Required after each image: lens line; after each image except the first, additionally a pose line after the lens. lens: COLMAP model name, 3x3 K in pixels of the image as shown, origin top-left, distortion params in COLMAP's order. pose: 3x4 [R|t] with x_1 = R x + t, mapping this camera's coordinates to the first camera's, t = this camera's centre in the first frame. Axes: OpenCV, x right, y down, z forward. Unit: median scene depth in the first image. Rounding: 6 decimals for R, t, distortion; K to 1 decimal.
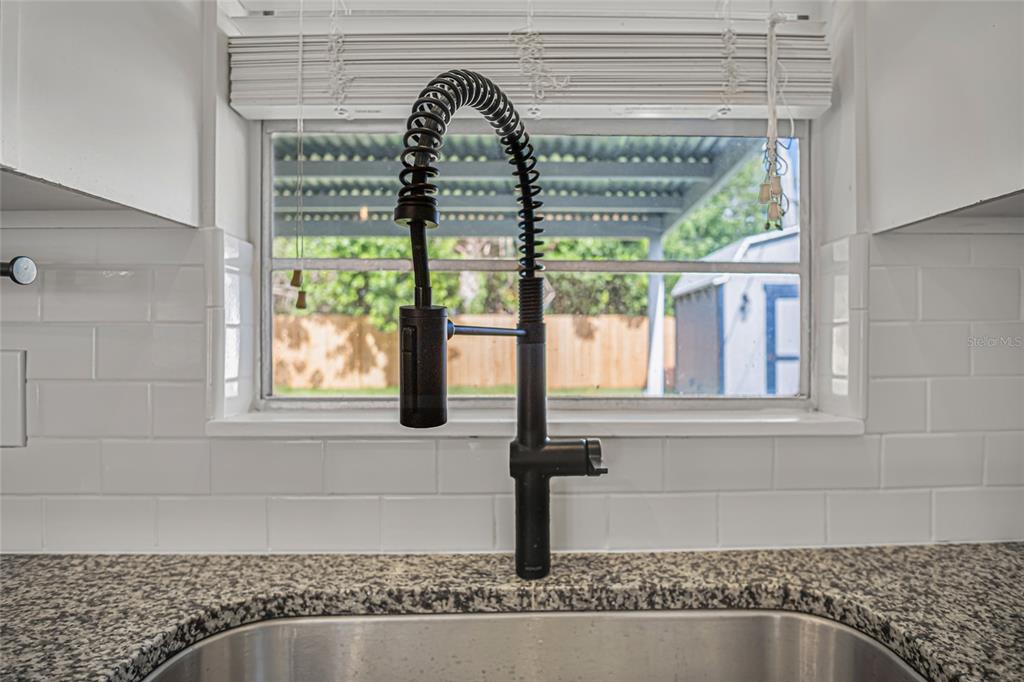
lens RADIAL K [[548.5, 0, 557.1], [0, 548.5, 316.8], [0, 0, 1]] dist [-0.002774, 0.004435]
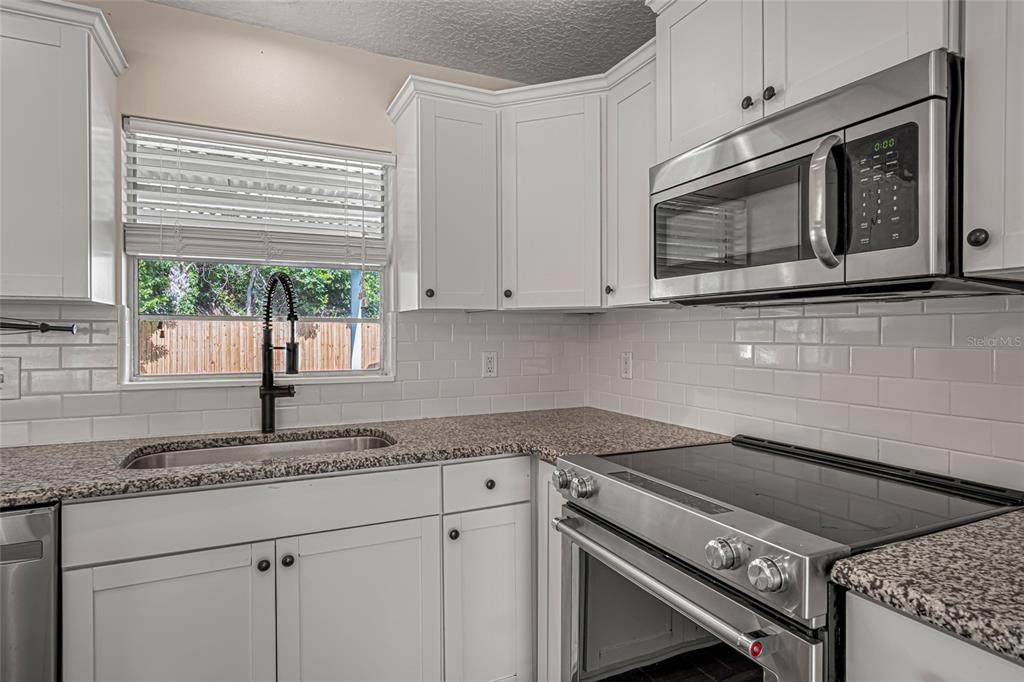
lens RADIAL K [[548.5, 0, 524.0], [0, 548.5, 335.5], [0, 0, 1]] dist [-0.002774, 0.004435]
pose [[0.905554, 0.000984, 0.424231, -0.053170], [-0.002945, 0.999988, 0.003966, -0.048963], [-0.424222, -0.004840, 0.905545, -2.201117]]
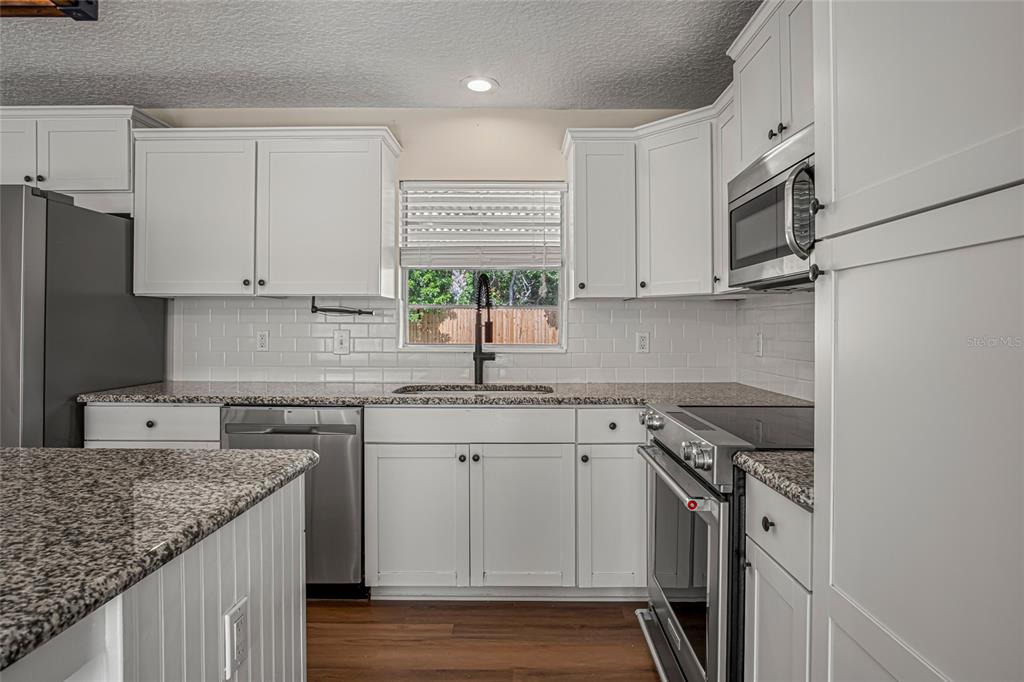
lens RADIAL K [[548.5, 0, 519.0], [0, 548.5, 323.8], [0, 0, 1]] dist [-0.002774, 0.004435]
pose [[0.999809, 0.007661, -0.017988, 0.345586], [-0.007689, 0.999969, -0.001487, 0.016696], [0.017976, 0.001625, 0.999837, -3.269928]]
